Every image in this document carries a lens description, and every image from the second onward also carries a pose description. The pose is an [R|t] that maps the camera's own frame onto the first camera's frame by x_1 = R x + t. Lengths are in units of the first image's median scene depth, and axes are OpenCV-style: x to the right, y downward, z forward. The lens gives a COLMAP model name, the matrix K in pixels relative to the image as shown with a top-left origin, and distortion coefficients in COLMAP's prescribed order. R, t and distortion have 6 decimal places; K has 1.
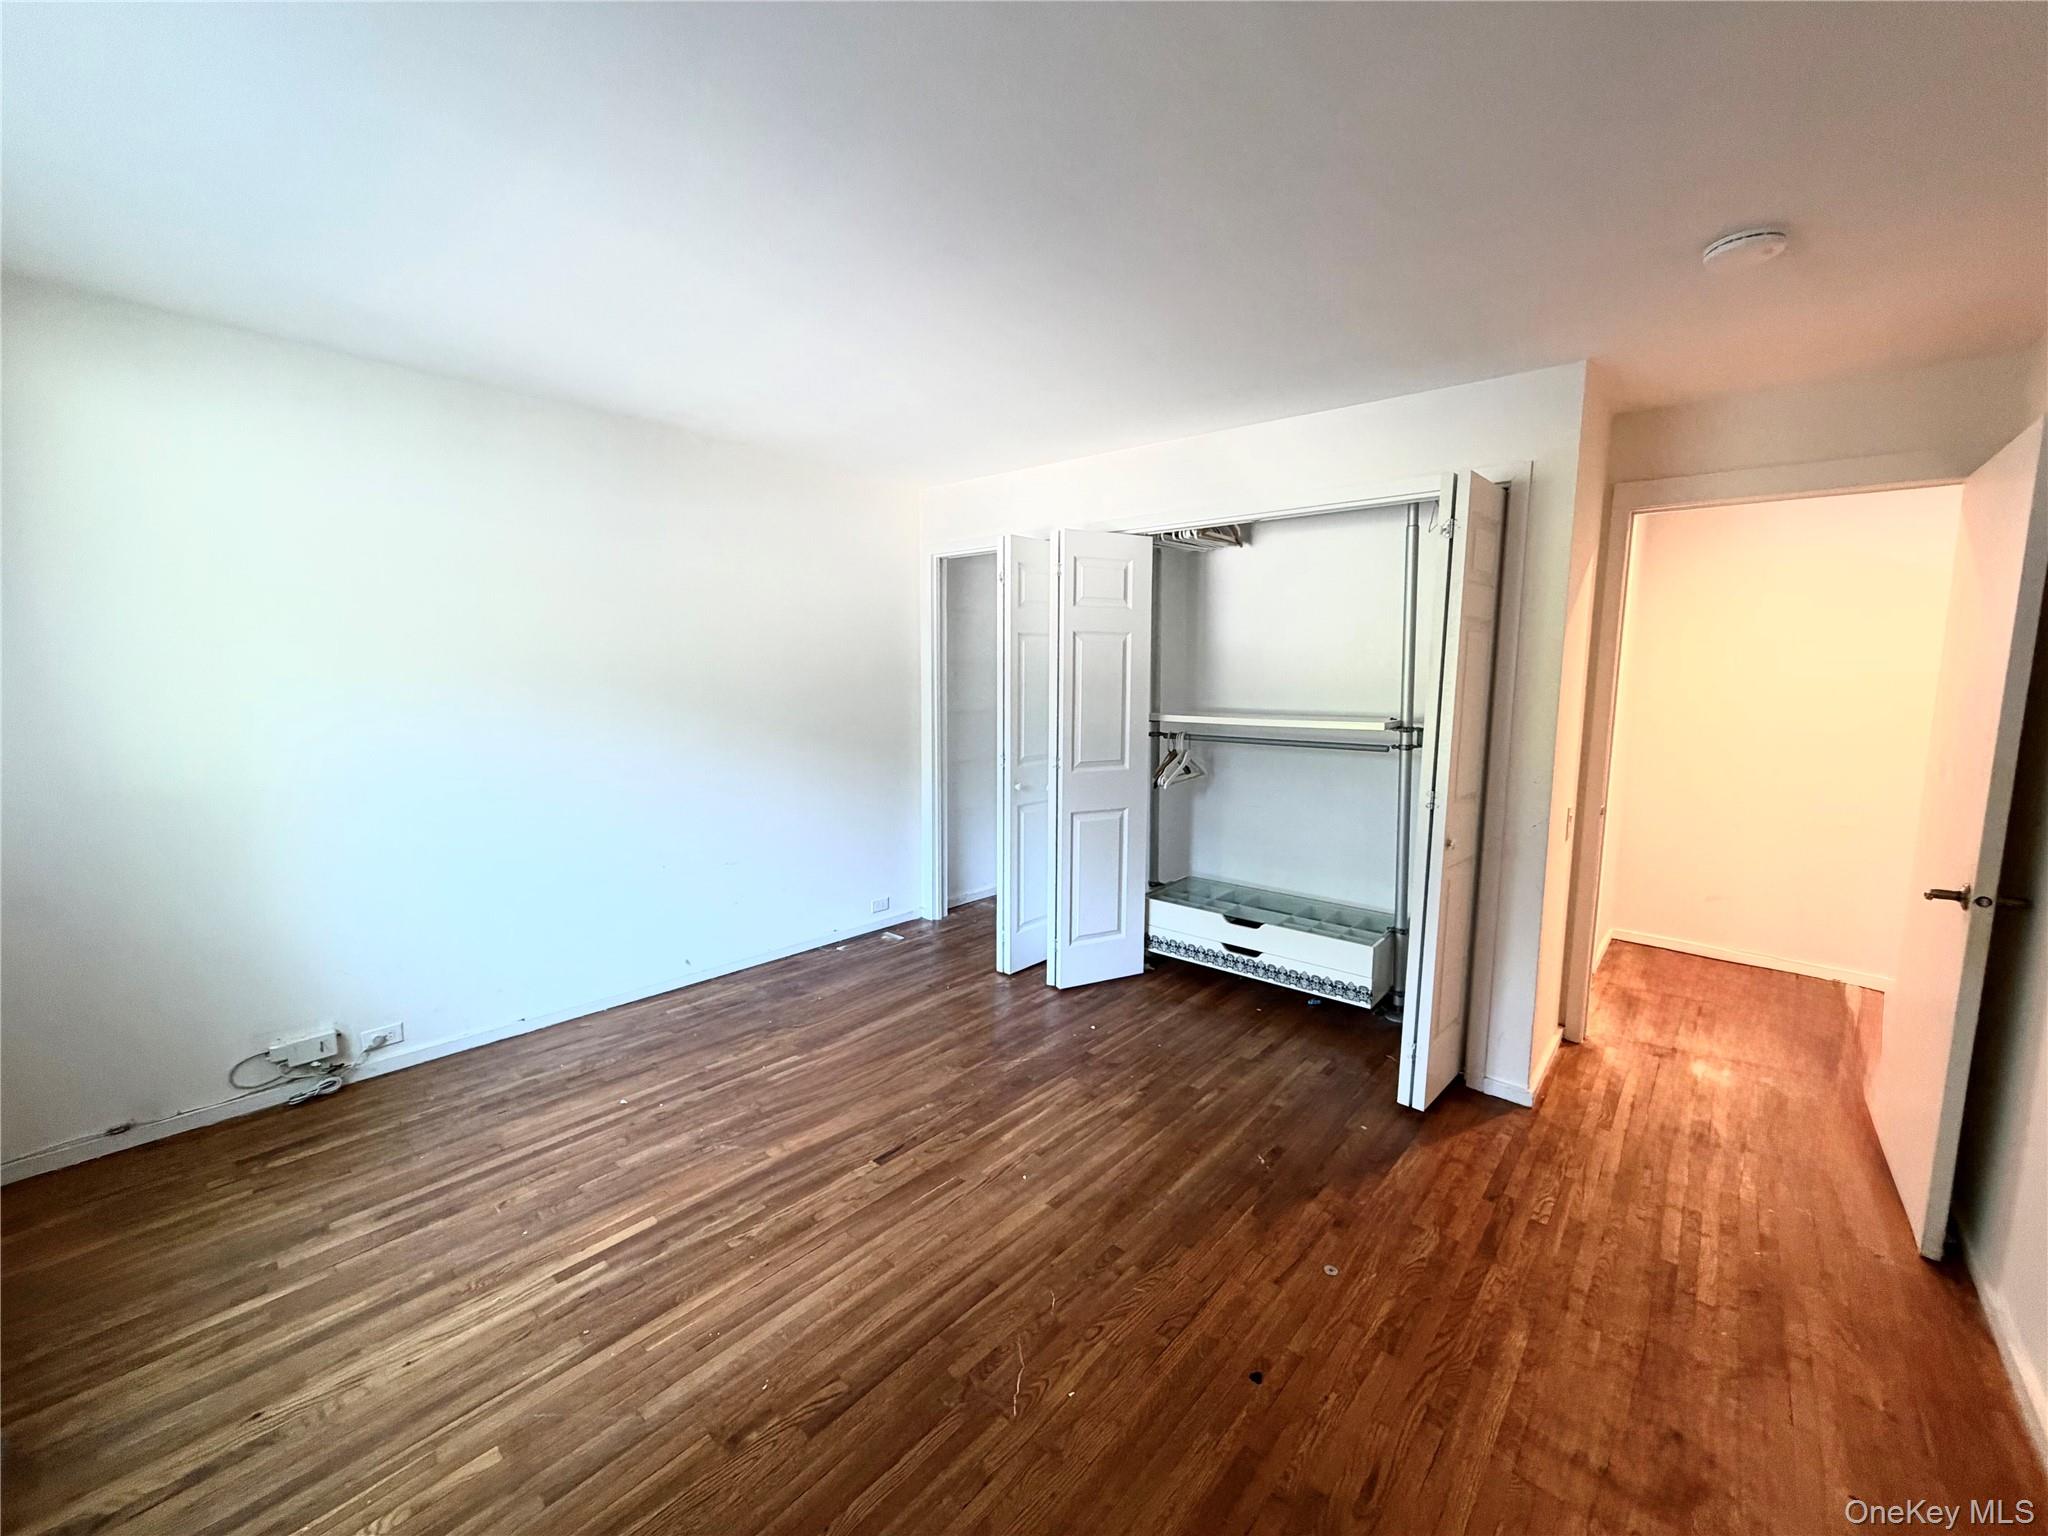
lens RADIAL K [[816.3, 0, 1021.0], [0, 816.3, 759.4], [0, 0, 1]] dist [0.002264, -0.000012]
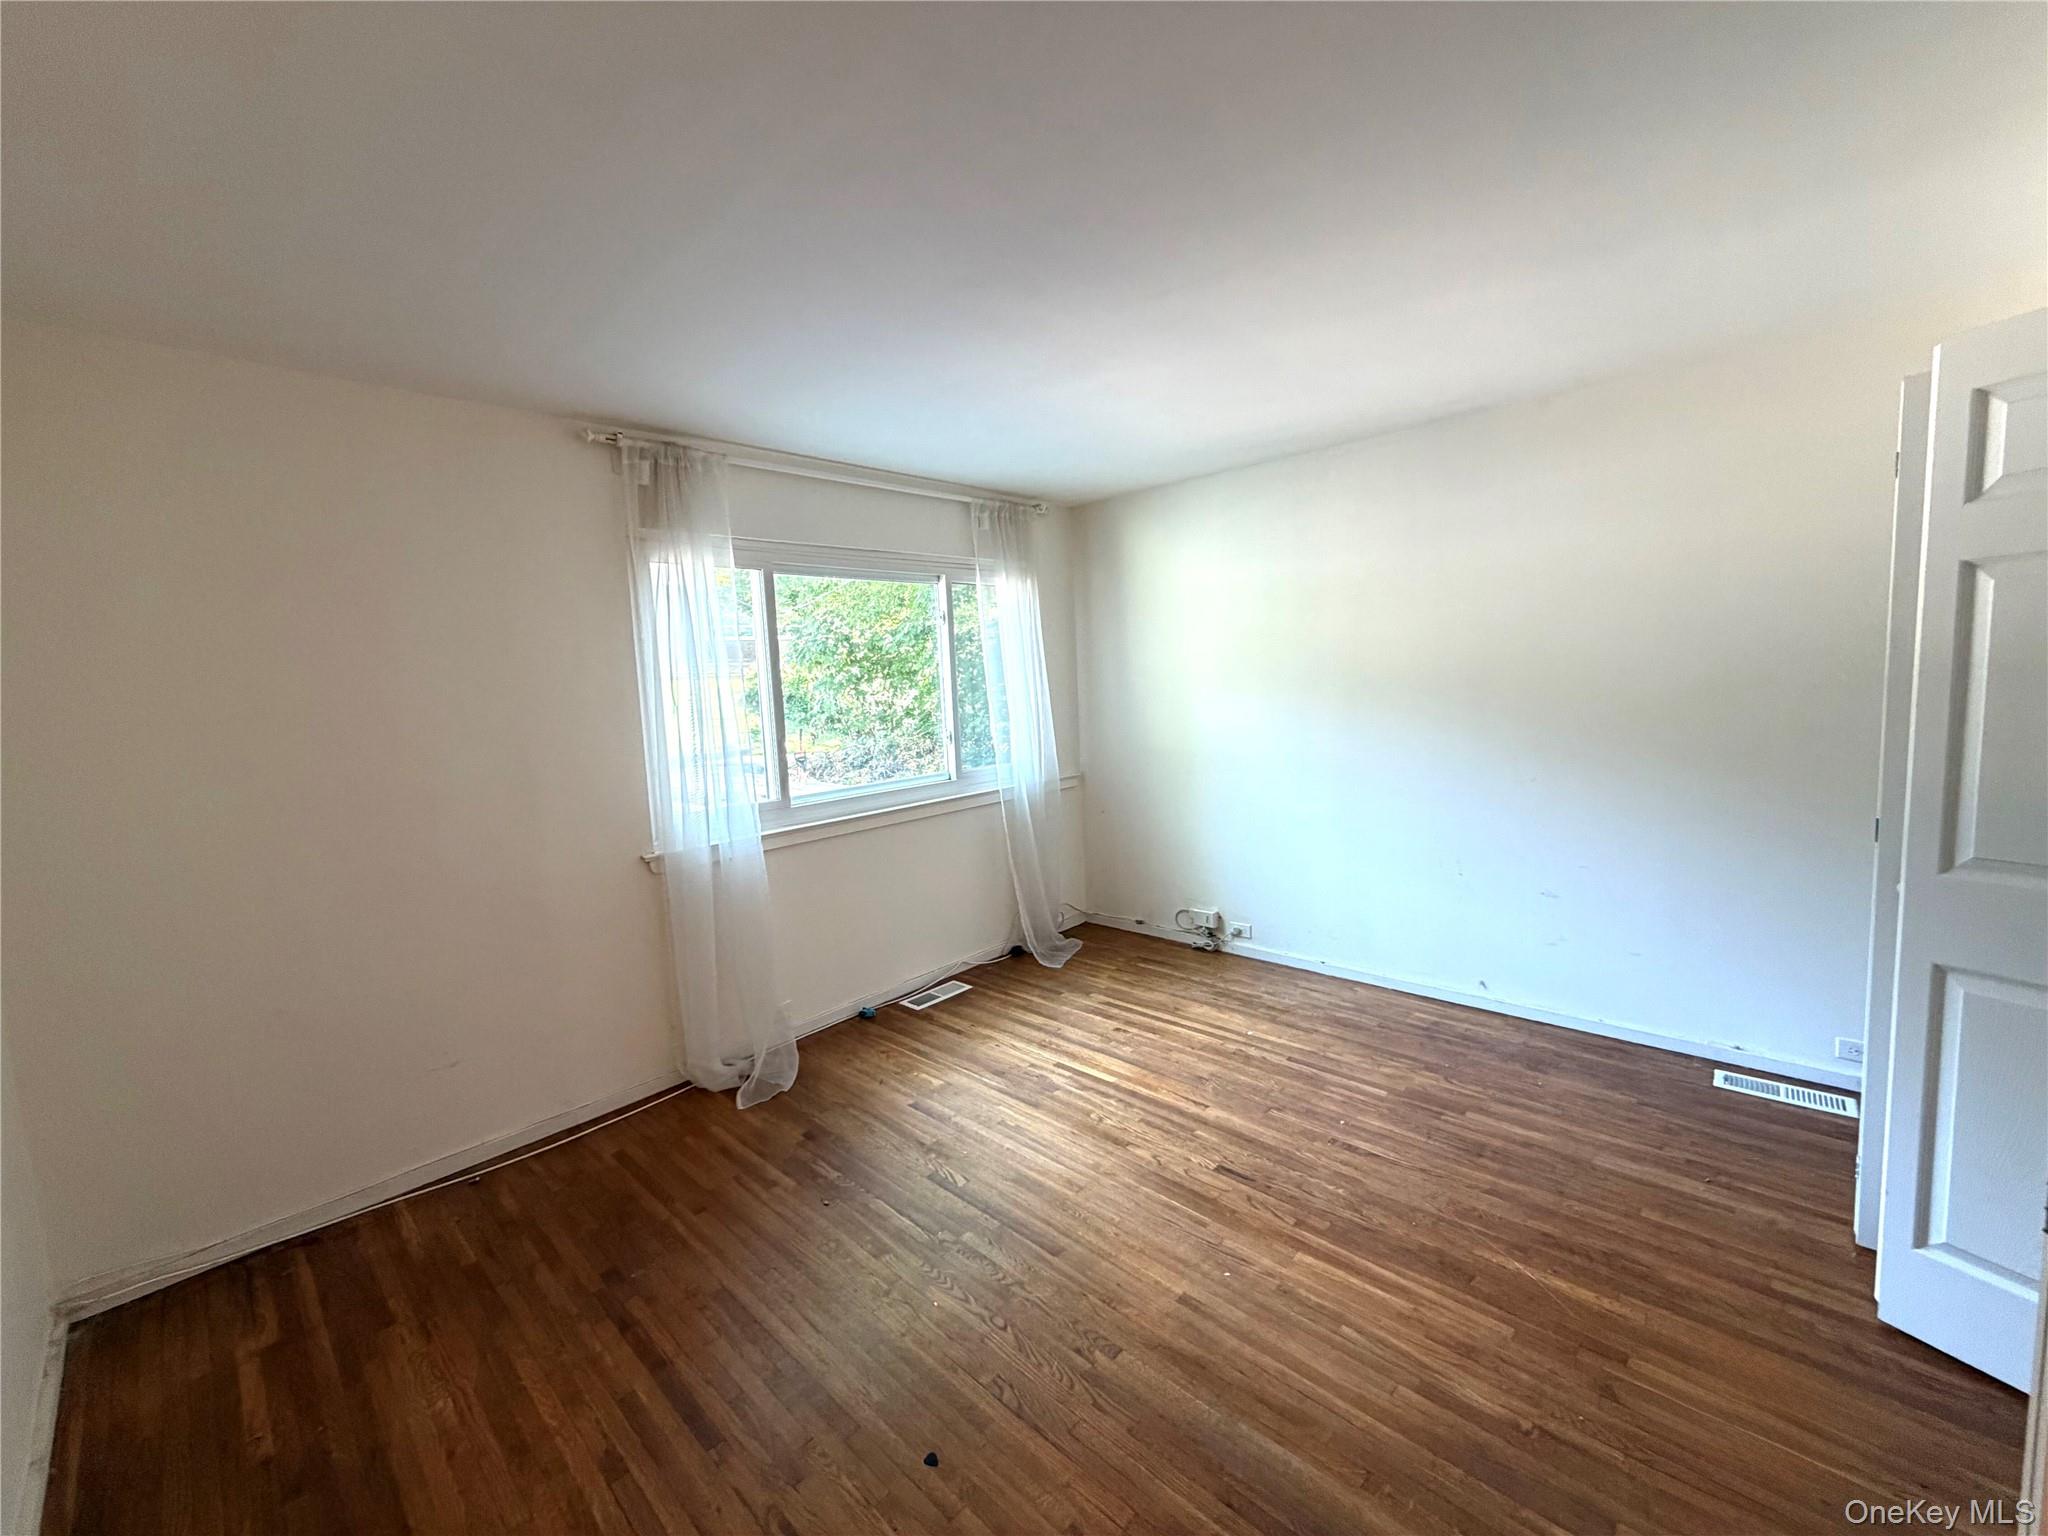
lens RADIAL K [[816.3, 0, 1021.3], [0, 816.3, 773.4], [0, 0, 1]] dist [0.002264, -0.000012]
pose [[-0.040666, 0.103658, -0.993781, 0.712565], [-0.065492, 0.992189, 0.106172, -0.074705], [0.997024, 0.069402, -0.033559, 0.685416]]
